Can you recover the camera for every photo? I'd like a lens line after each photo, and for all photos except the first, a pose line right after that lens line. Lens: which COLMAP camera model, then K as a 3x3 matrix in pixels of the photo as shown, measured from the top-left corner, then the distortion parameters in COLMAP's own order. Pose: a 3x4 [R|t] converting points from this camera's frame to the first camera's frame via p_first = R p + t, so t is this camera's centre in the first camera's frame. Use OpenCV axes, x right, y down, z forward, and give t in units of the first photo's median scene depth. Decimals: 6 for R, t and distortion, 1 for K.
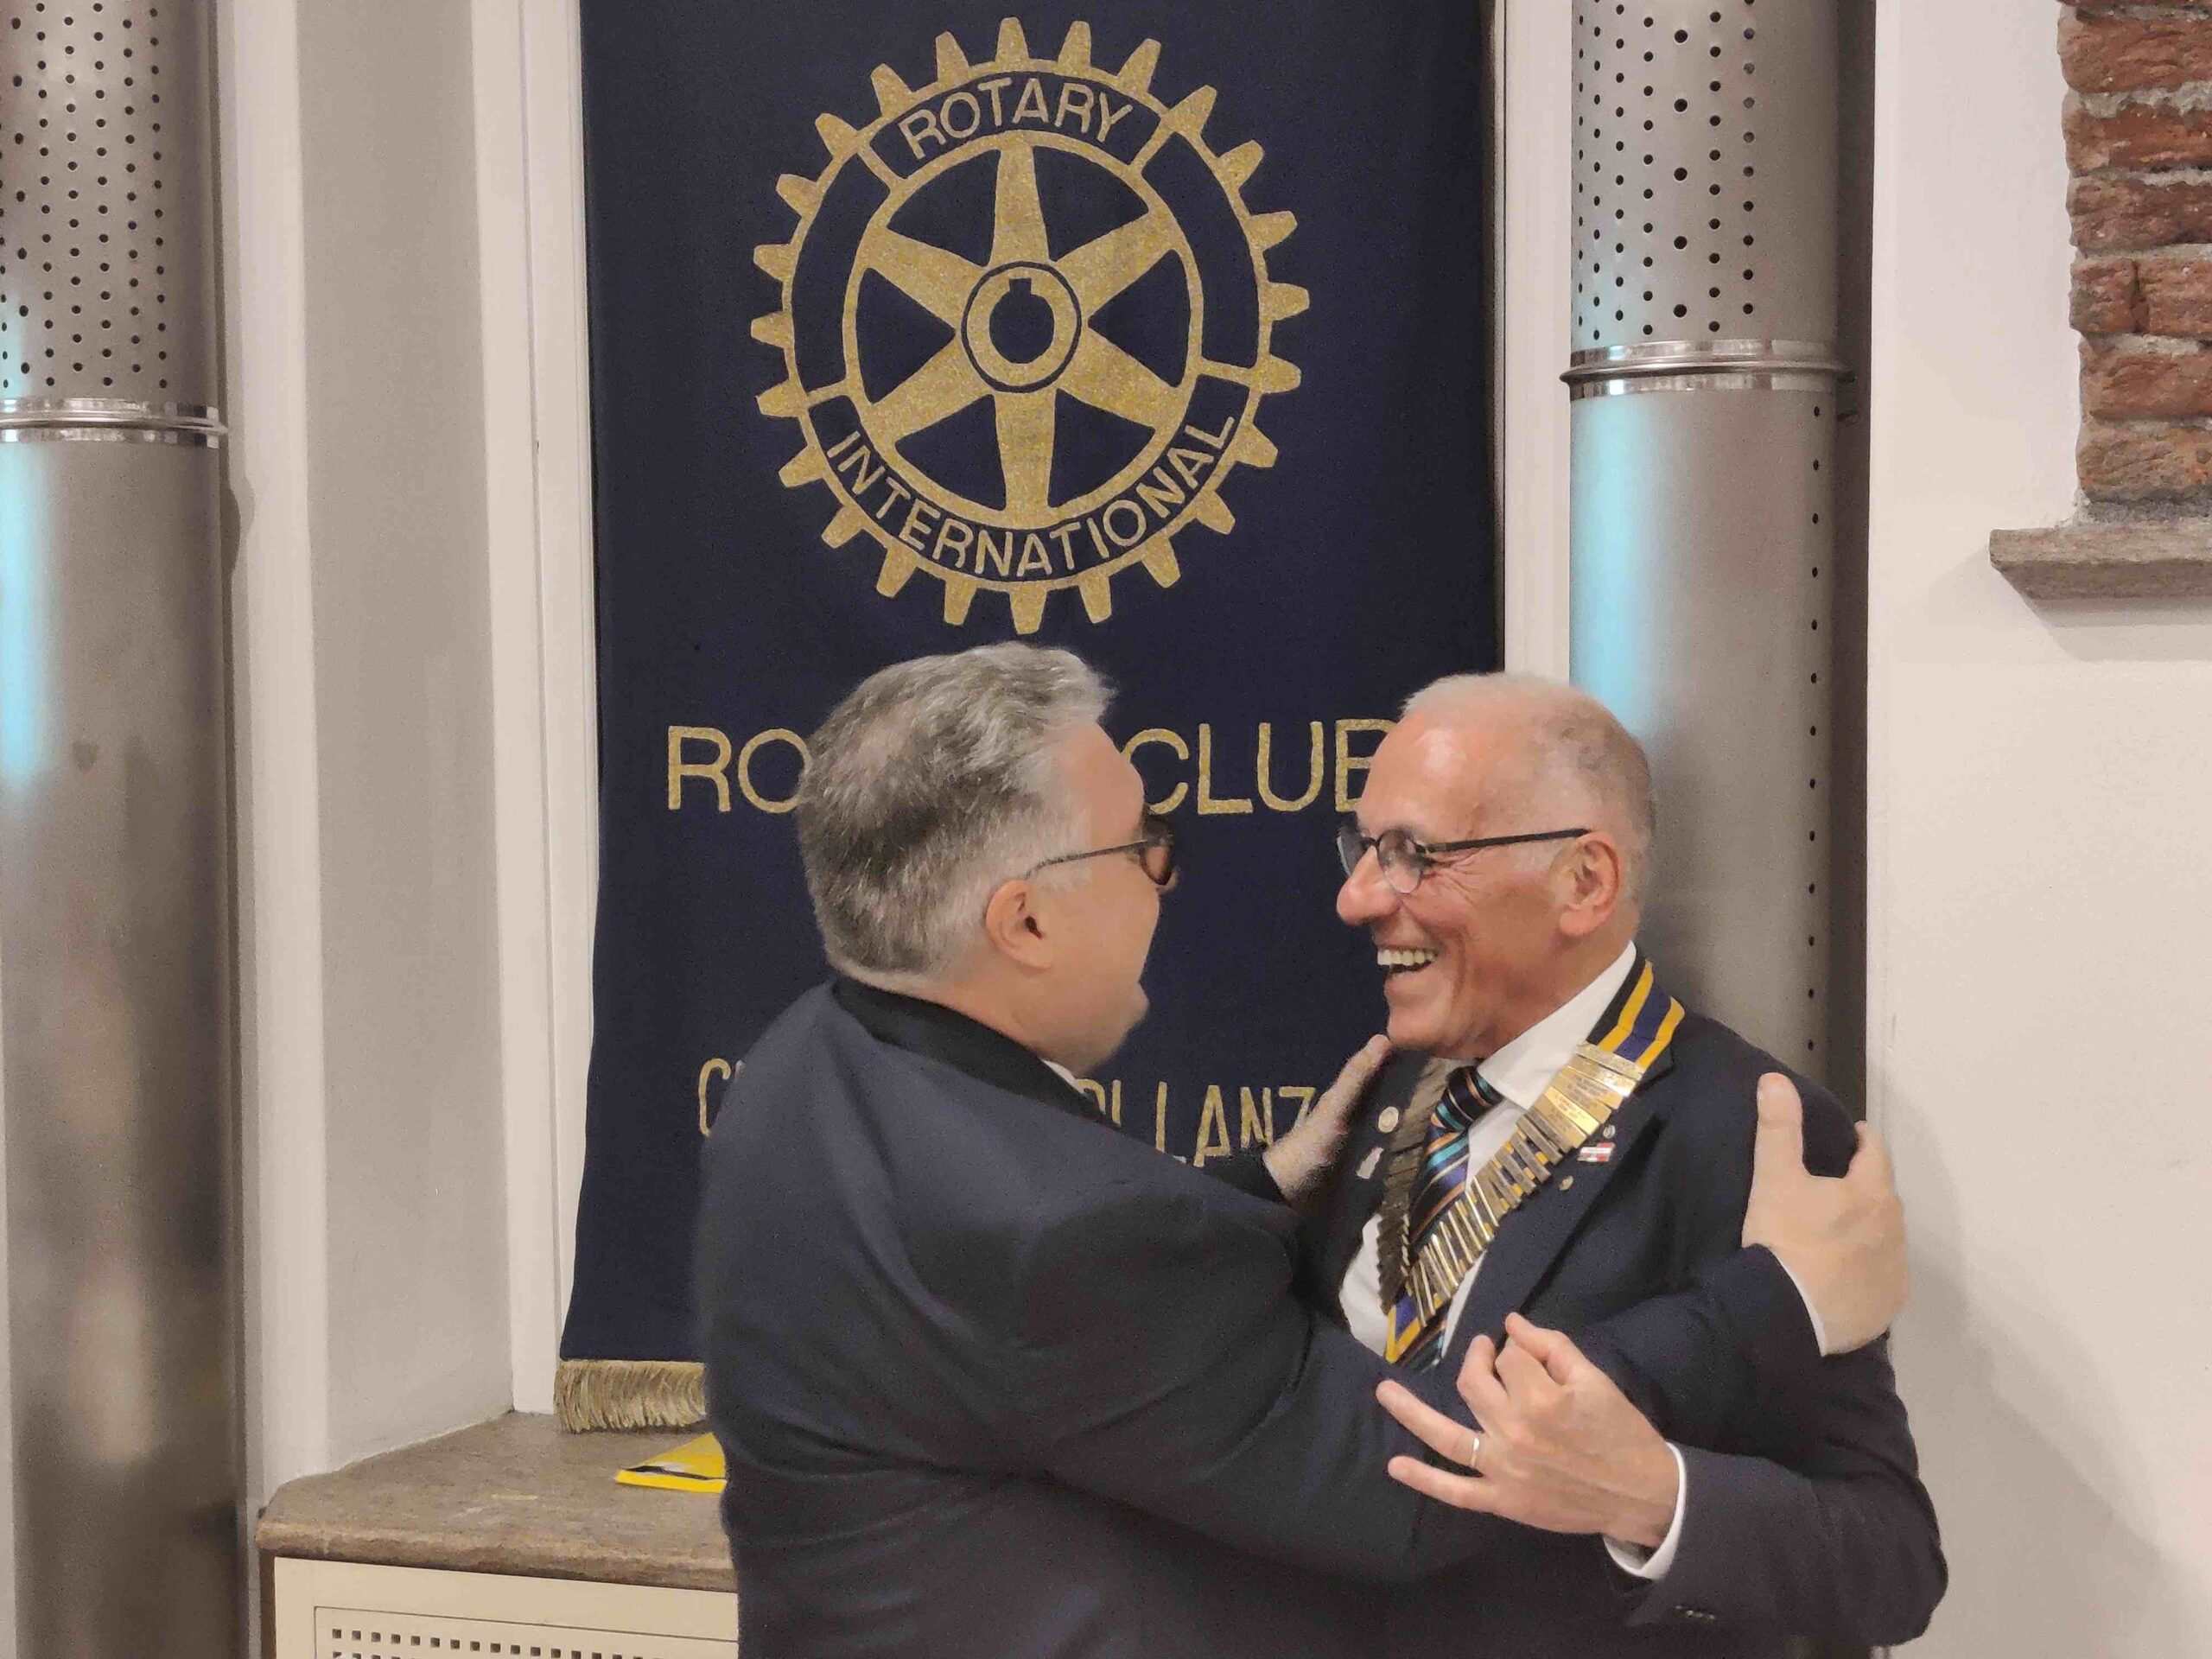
lens RADIAL K [[3646.9, 0, 1107.6], [0, 3646.9, 880.4], [0, 0, 1]] dist [0.068034, 0.000000]
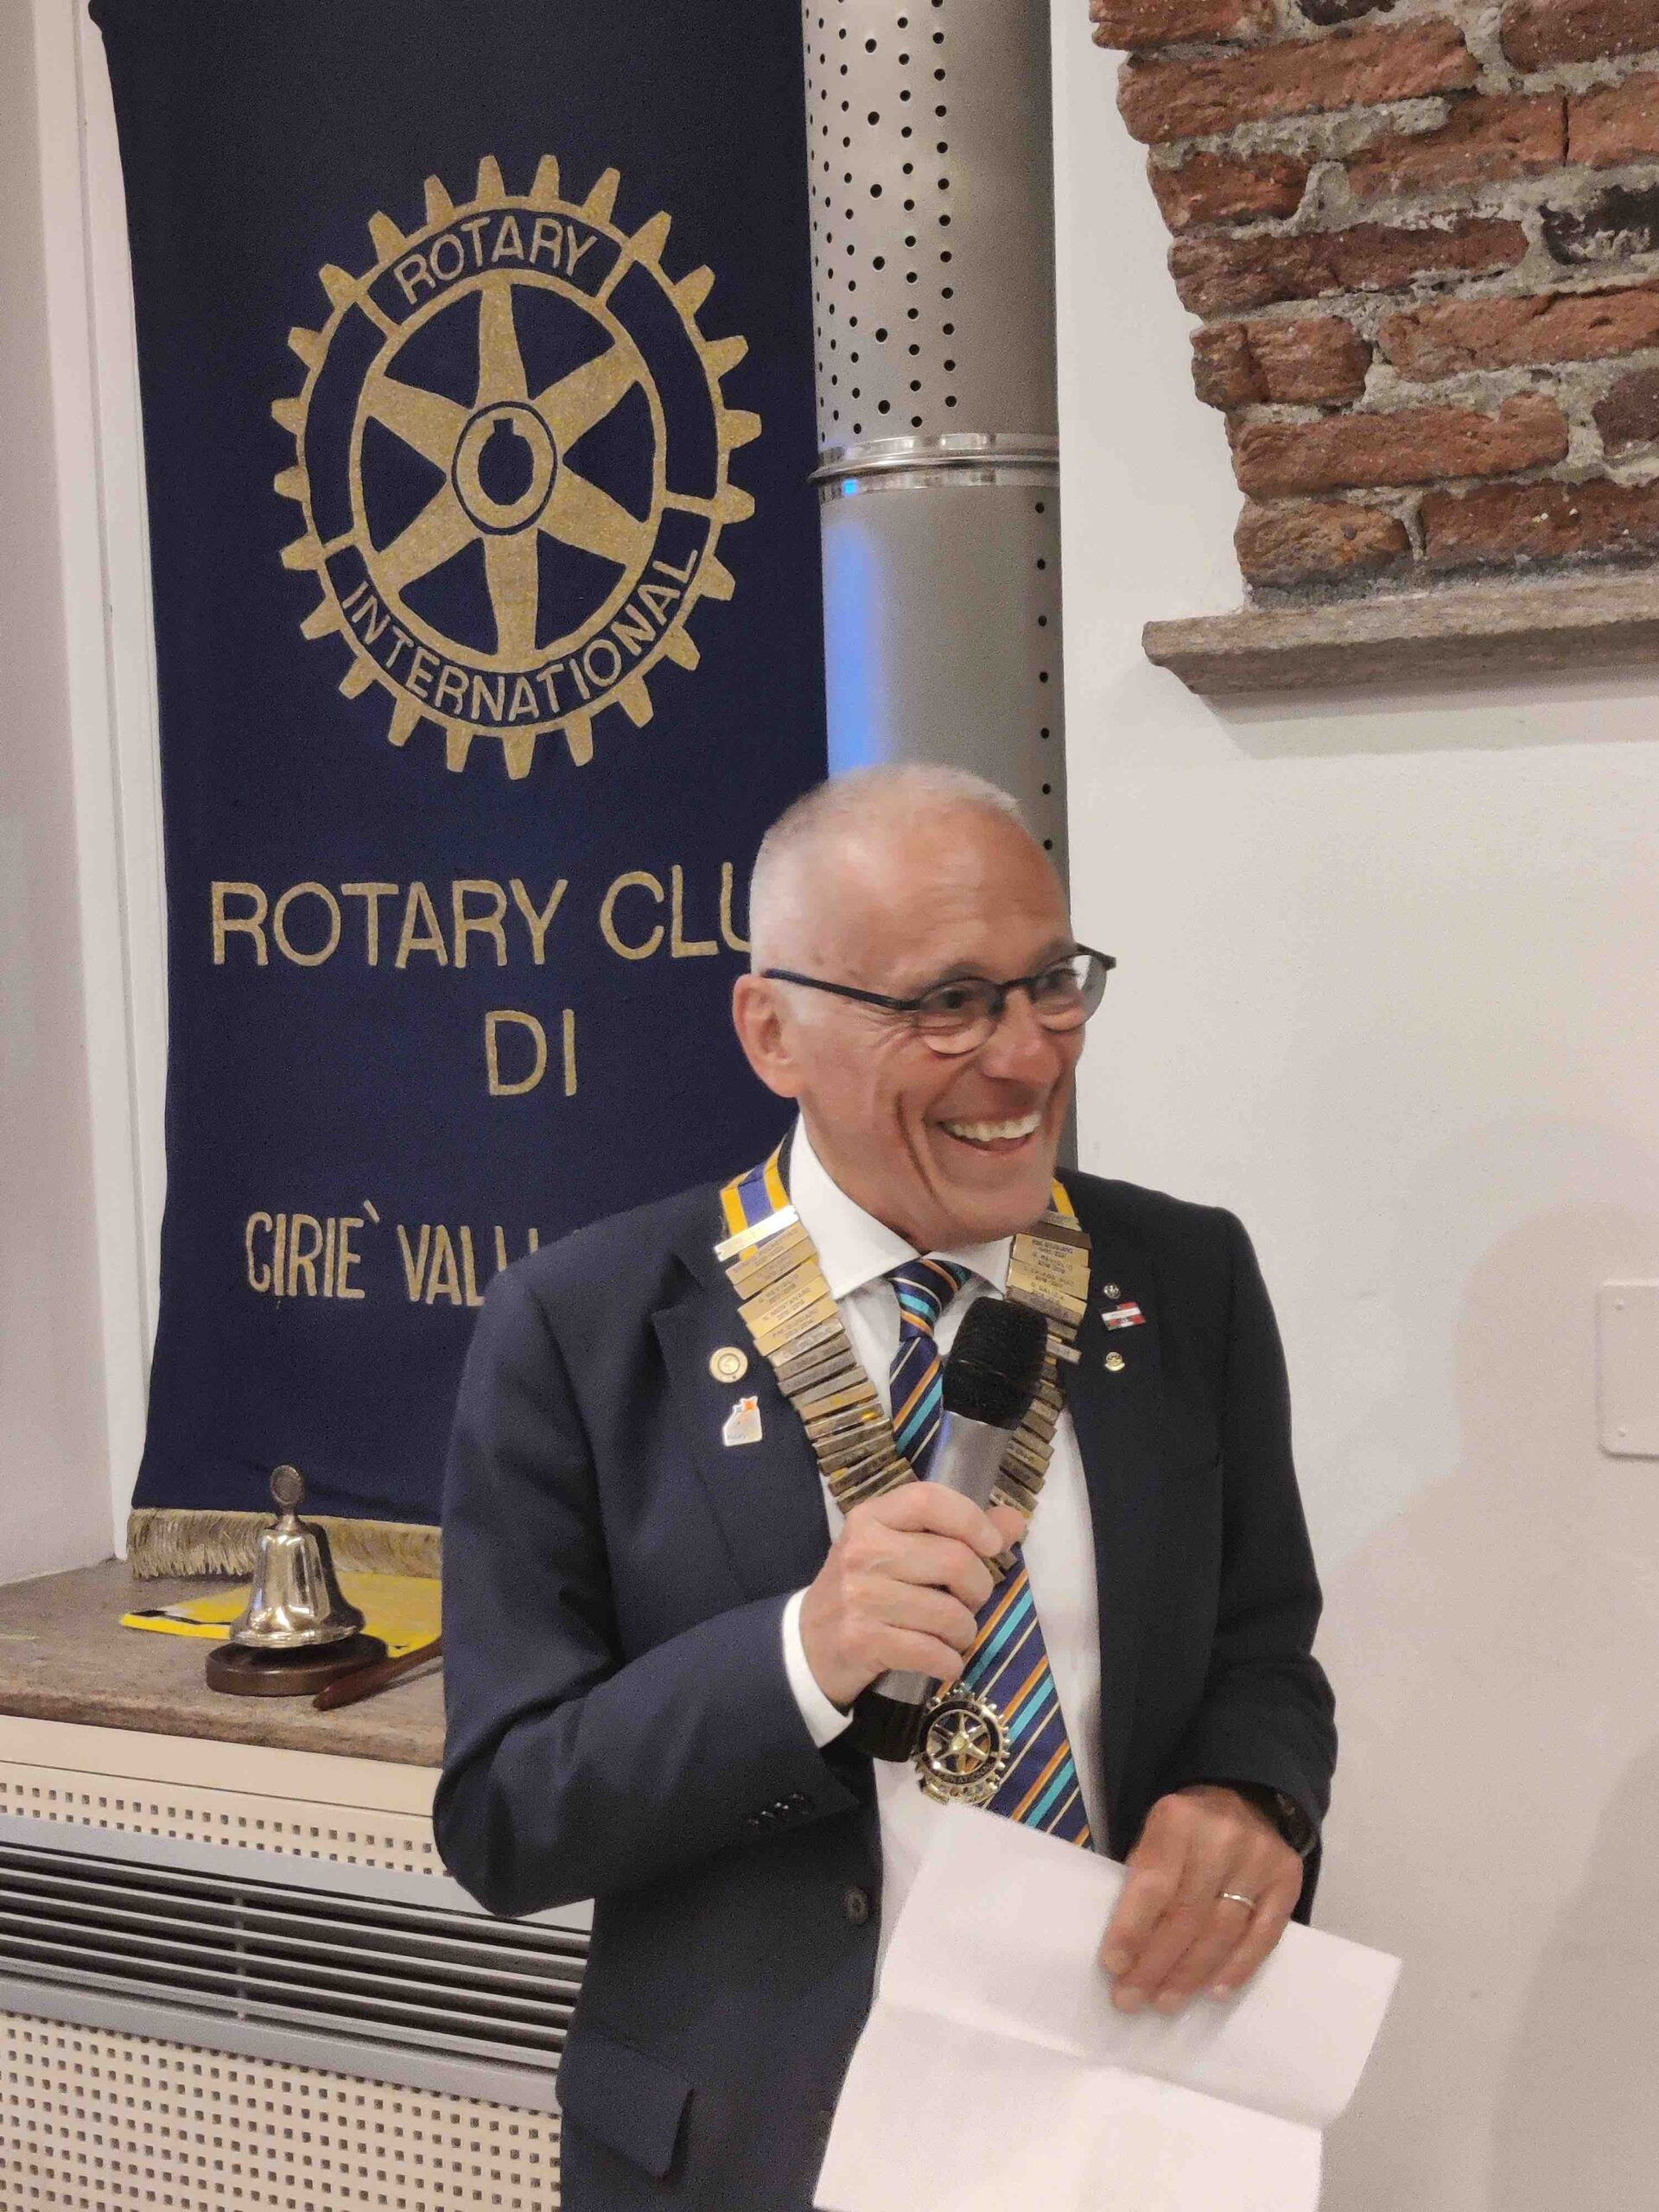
lens RADIAL K [[3657.2, 0, 836.8], [0, 3657.2, 1099.5], [0, 0, 1]] dist [0.107379, 0.000000]
pose [[0.974374, -0.010282, -0.224699, 0.288252], [0.011067, 0.999936, 0.002235, 0.018462], [0.224662, -0.004664, 0.974426, 0.050113]]
